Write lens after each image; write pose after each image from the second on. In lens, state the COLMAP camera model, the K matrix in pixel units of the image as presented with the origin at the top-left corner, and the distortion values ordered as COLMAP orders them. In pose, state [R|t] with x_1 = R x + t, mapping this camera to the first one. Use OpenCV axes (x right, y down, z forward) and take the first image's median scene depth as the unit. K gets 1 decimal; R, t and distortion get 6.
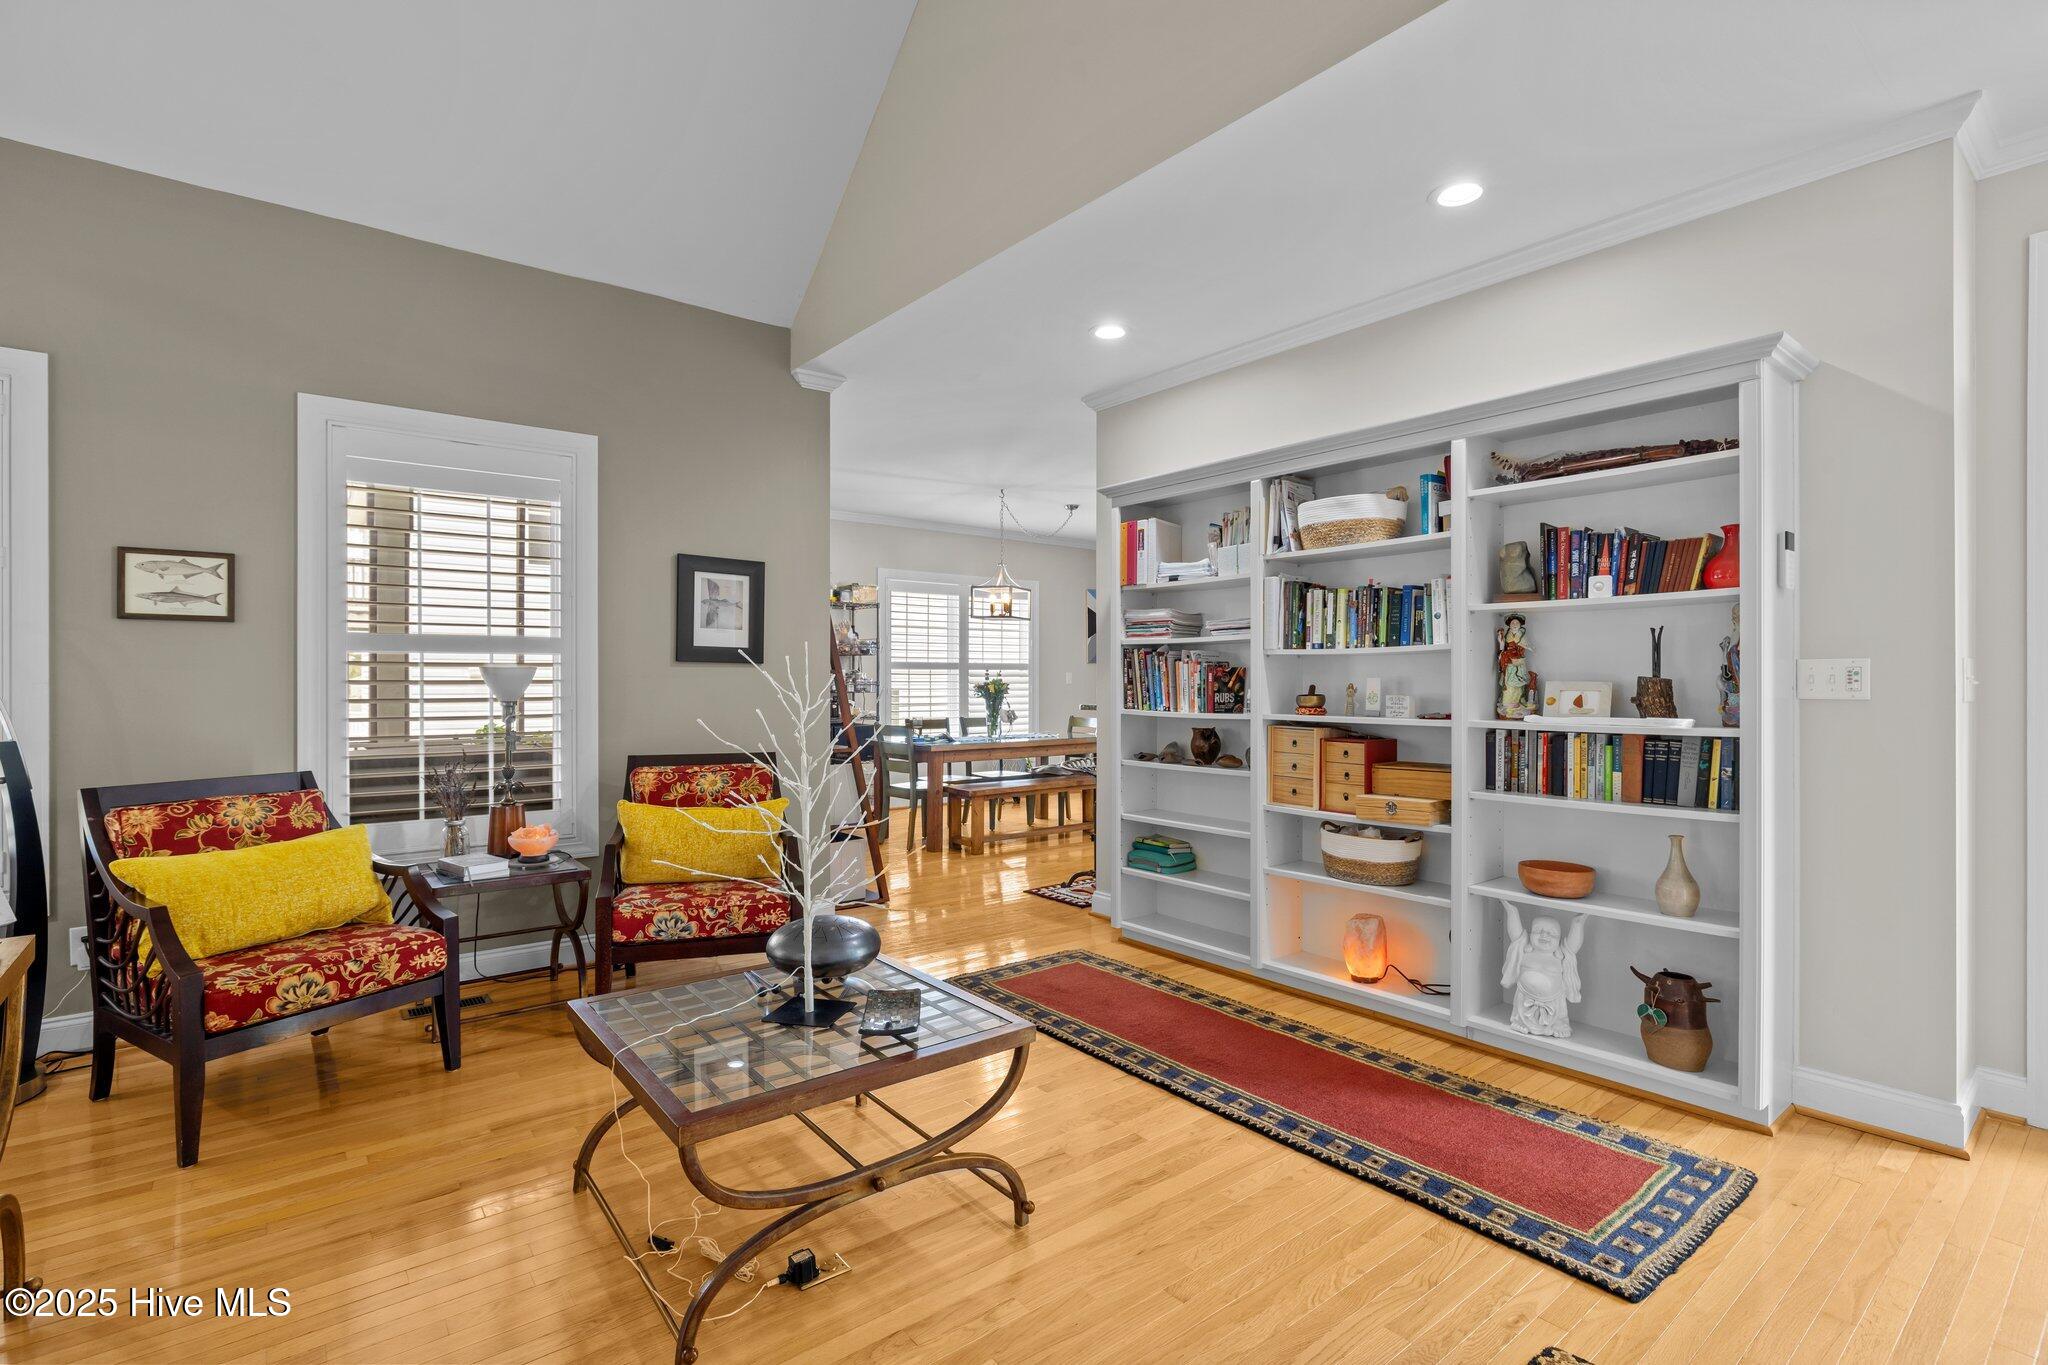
lens RADIAL K [[949.2, 0, 1024.0], [0, 949.2, 682.5], [0, 0, 1]] dist [-0.011040, -0.000290]
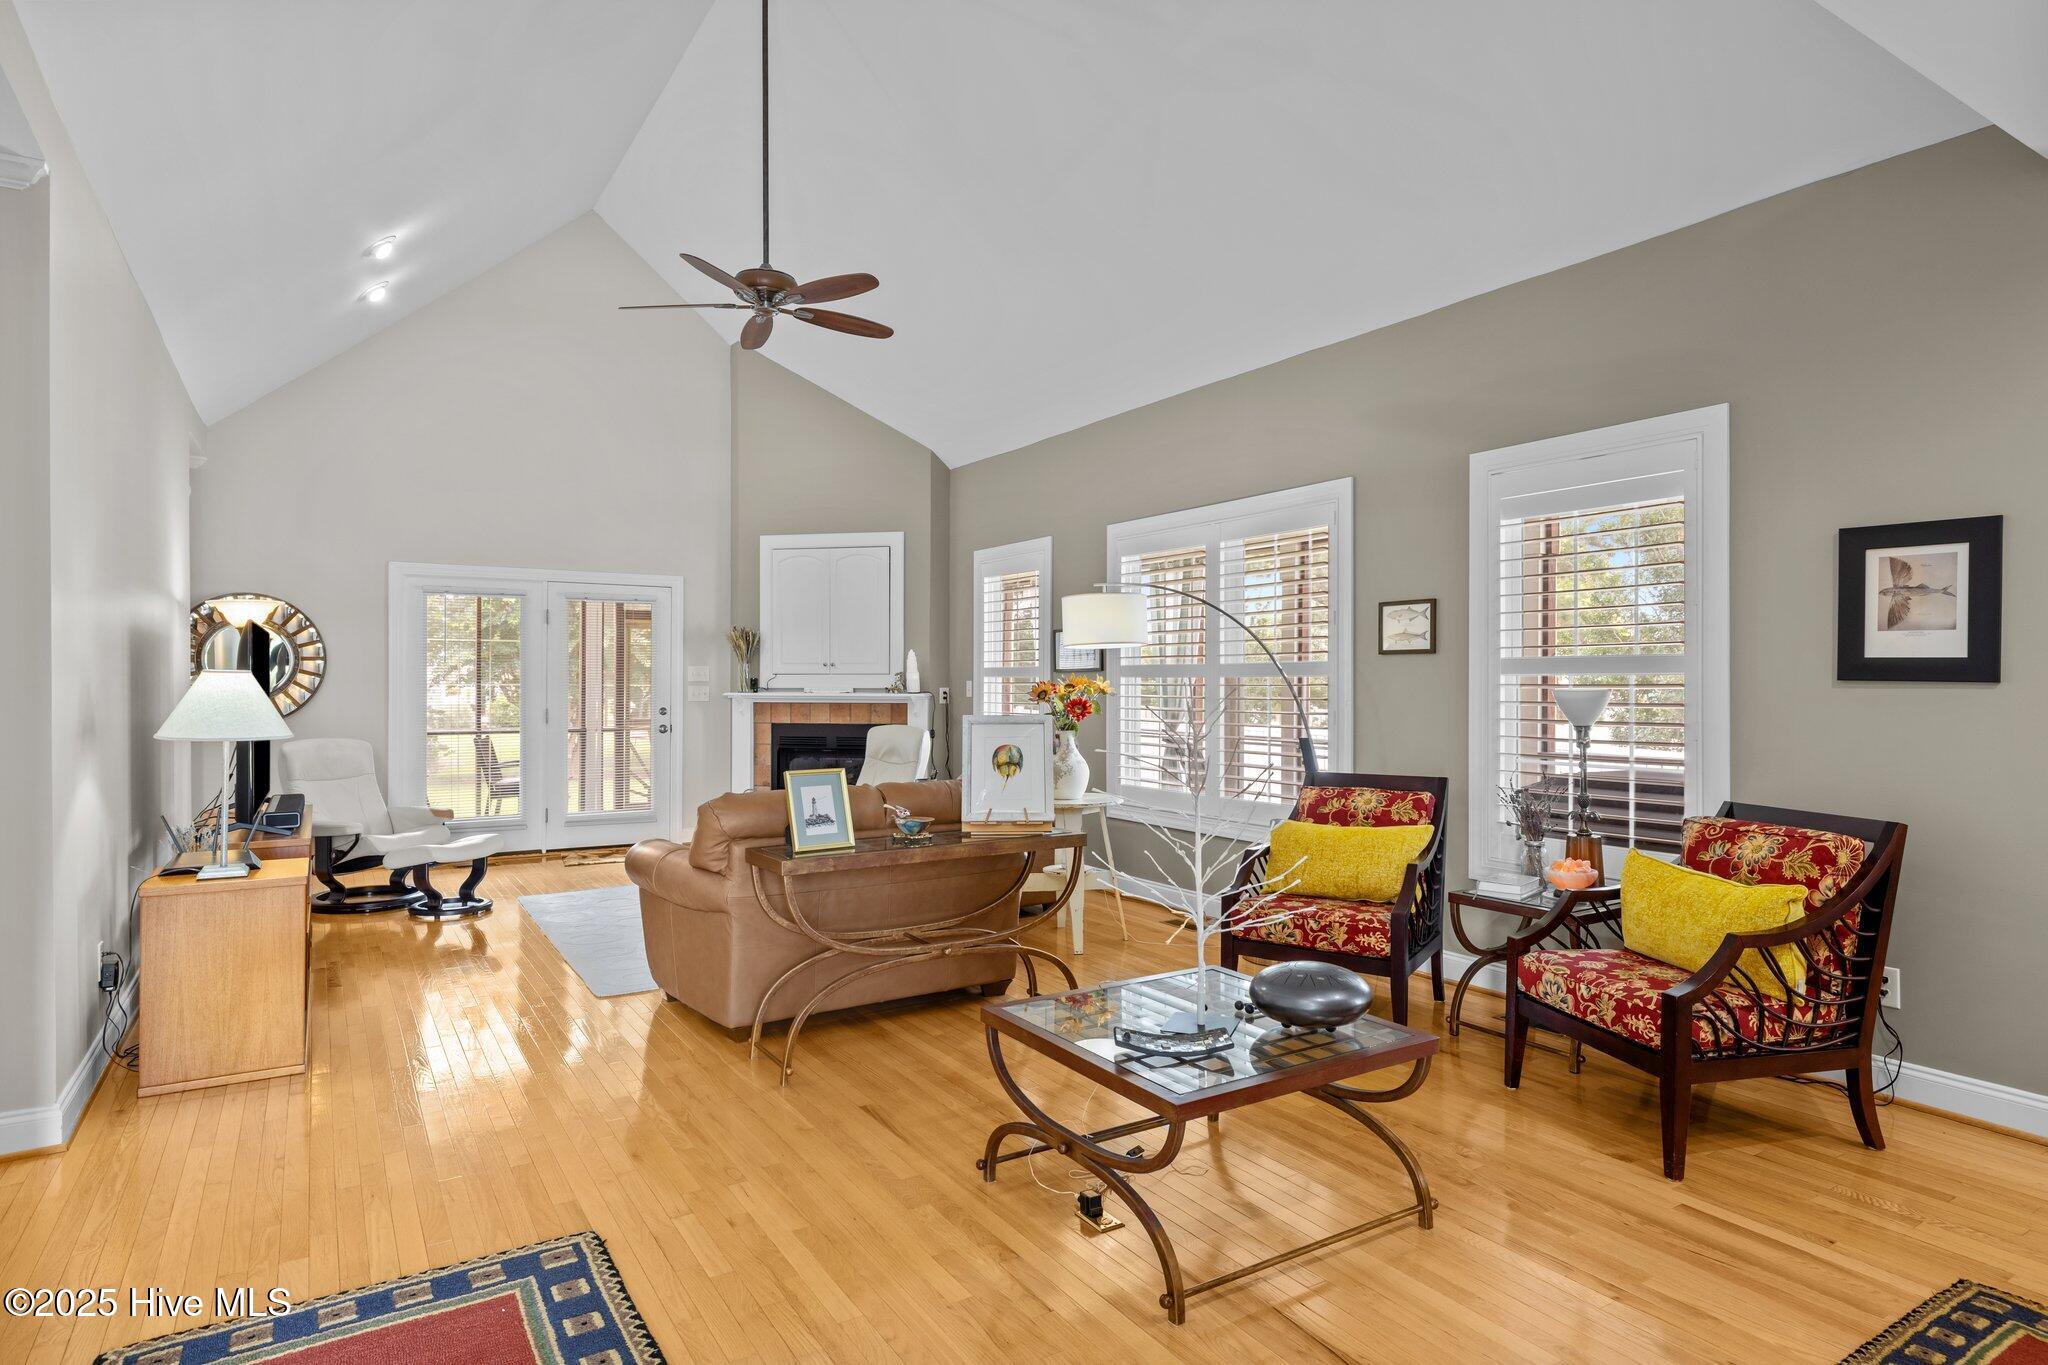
lens RADIAL K [[1141.3, 0, 1005.3], [0, 1141.3, 682.1], [0, 0, 1]] dist [0.020614, 0.000079]
pose [[-0.110225, -0.005740, -0.993890, 0.729345], [-0.009992, 0.999939, -0.004667, -0.013840], [0.993856, 0.009416, -0.110276, 0.611076]]
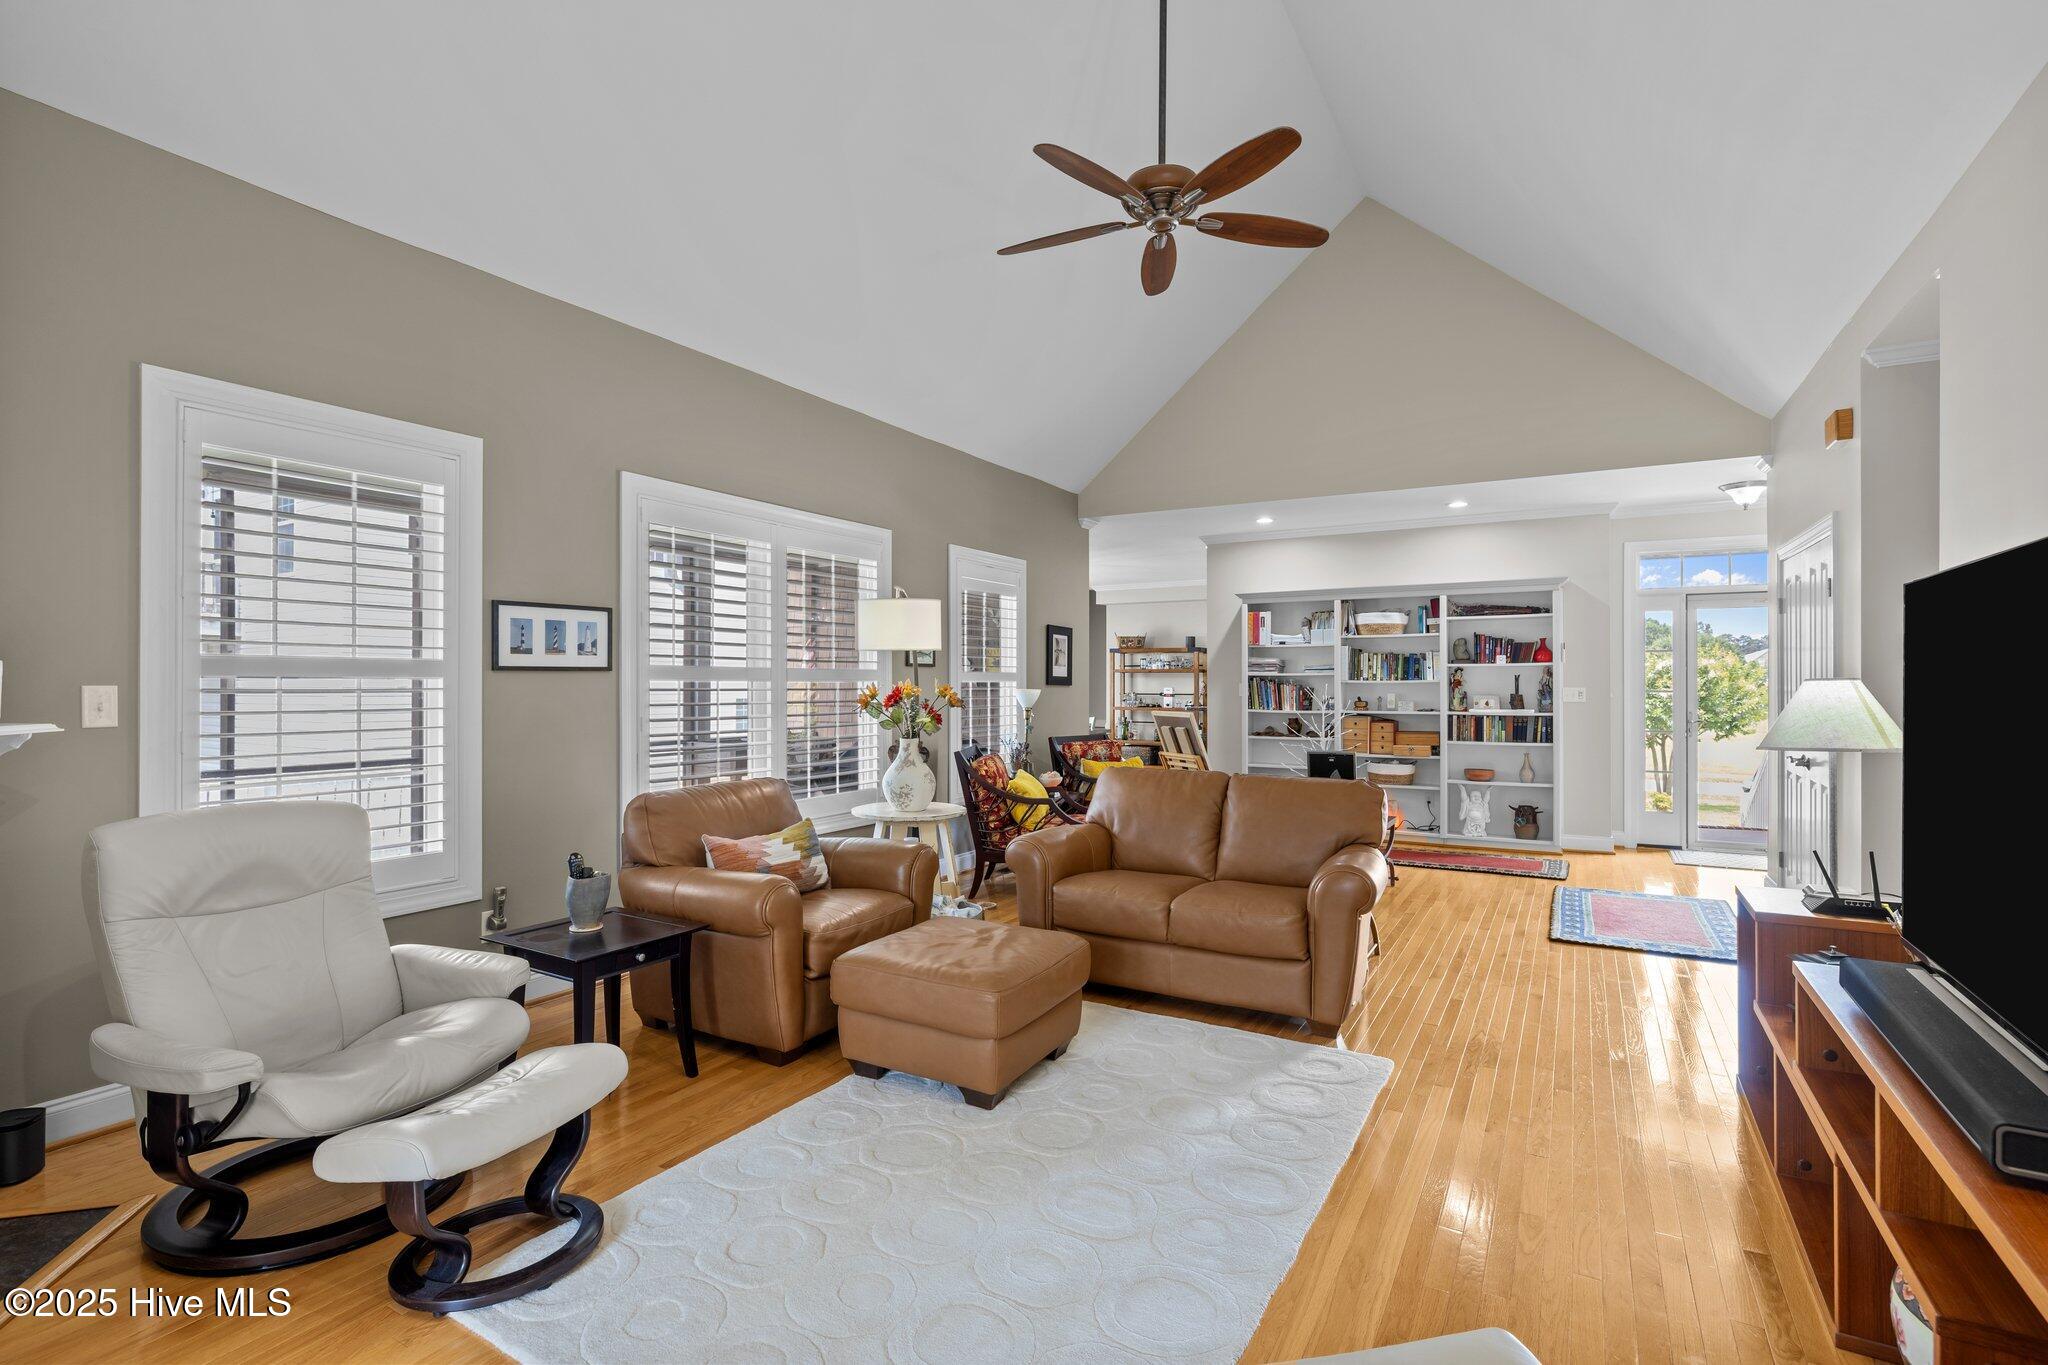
lens RADIAL K [[949.2, 0, 1024.0], [0, 949.2, 682.5], [0, 0, 1]] dist [-0.011040, -0.000290]
pose [[0.931018, -0.000177, 0.364972, -1.365364], [0.002225, 0.999984, -0.005189, -0.023665], [-0.364965, 0.005643, 0.931004, -0.828930]]
